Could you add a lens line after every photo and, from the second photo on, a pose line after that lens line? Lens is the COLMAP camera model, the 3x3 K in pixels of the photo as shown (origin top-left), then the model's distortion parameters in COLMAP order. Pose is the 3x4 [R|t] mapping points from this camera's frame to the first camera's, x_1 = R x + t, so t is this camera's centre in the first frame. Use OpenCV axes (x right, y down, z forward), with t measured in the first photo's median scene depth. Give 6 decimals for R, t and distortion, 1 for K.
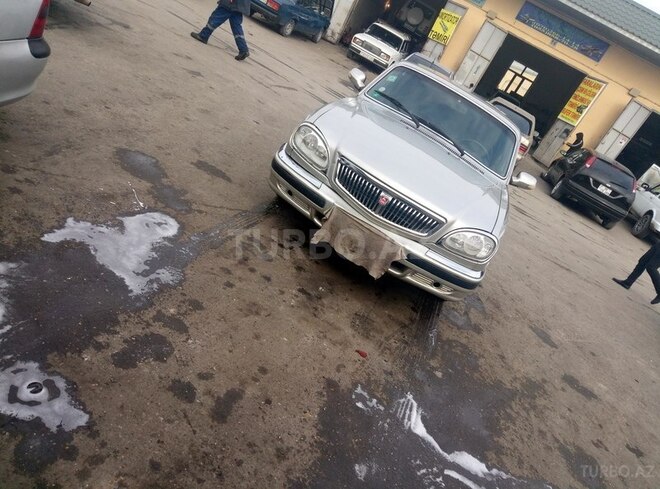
lens RADIAL K [[494.0, 0, 327.9], [0, 494.0, 248.1], [0, 0, 1]] dist [0.026134, -0.029238]
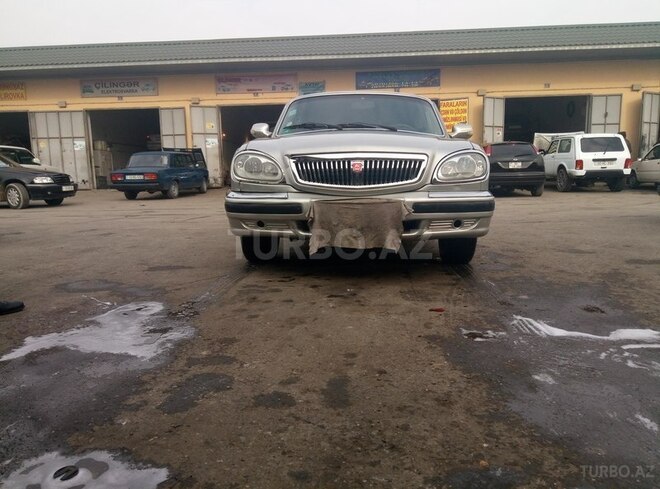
lens RADIAL K [[494.0, 0, 327.9], [0, 494.0, 248.1], [0, 0, 1]] dist [0.026134, -0.029238]
pose [[0.856209, -0.491412, 0.159435, -0.189403], [0.515842, 0.830201, -0.211361, 0.239445], [-0.028498, 0.263212, 0.964317, 0.225818]]
